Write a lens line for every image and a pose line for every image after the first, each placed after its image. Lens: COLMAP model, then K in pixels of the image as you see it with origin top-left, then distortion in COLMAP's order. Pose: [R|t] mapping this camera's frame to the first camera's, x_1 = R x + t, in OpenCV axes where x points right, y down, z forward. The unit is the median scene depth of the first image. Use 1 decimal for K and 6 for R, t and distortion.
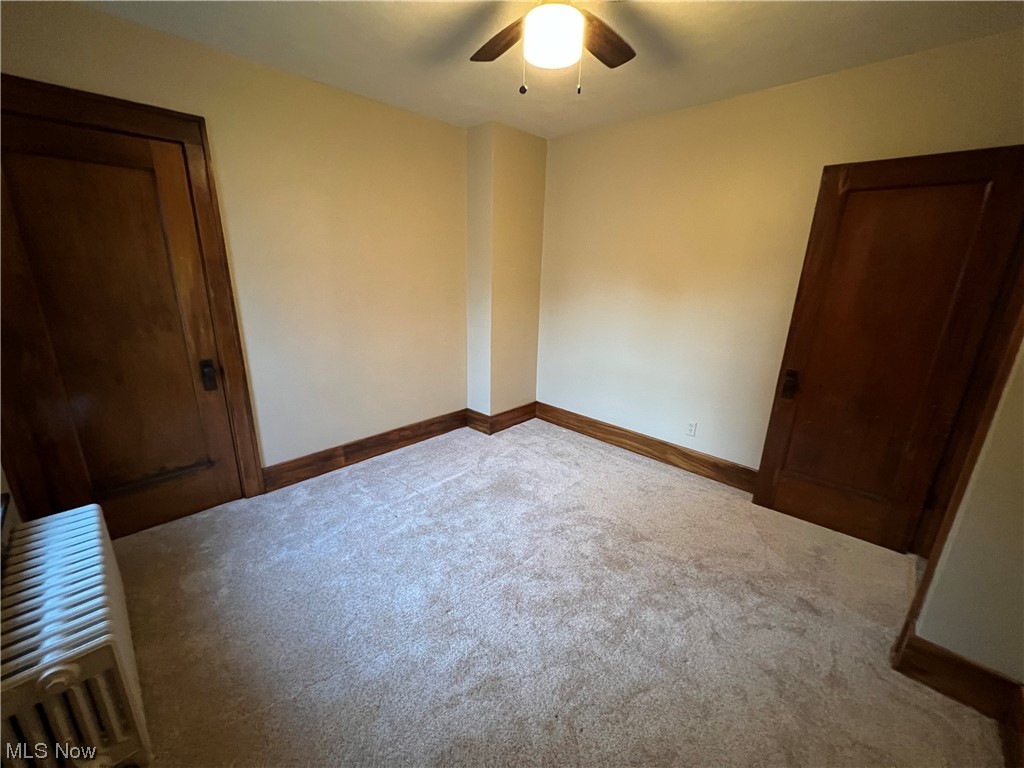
lens RADIAL K [[408.8, 0, 511.6], [0, 408.8, 386.3], [0, 0, 1]] dist [-0.002402, -0.000138]
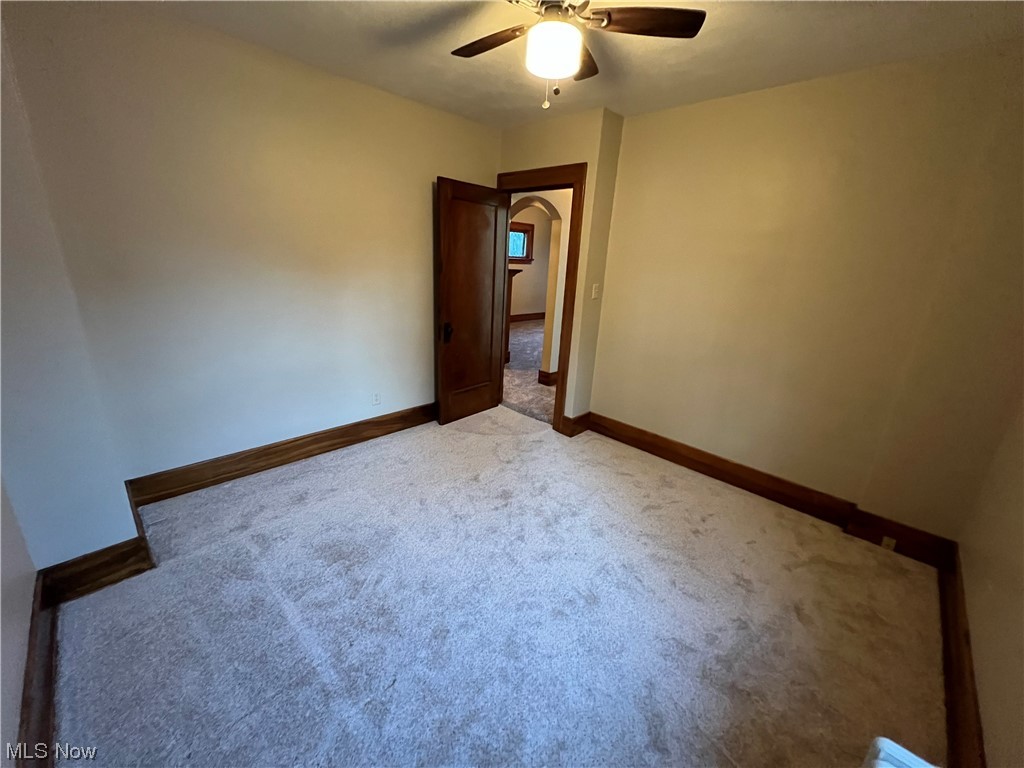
lens RADIAL K [[408.8, 0, 511.6], [0, 408.8, 386.3], [0, 0, 1]] dist [-0.002402, -0.000138]
pose [[0.011135, -0.328695, 0.944371, -0.581857], [0.240092, 0.917680, 0.316574, -0.186047], [-0.970686, 0.223211, 0.089135, 0.569612]]
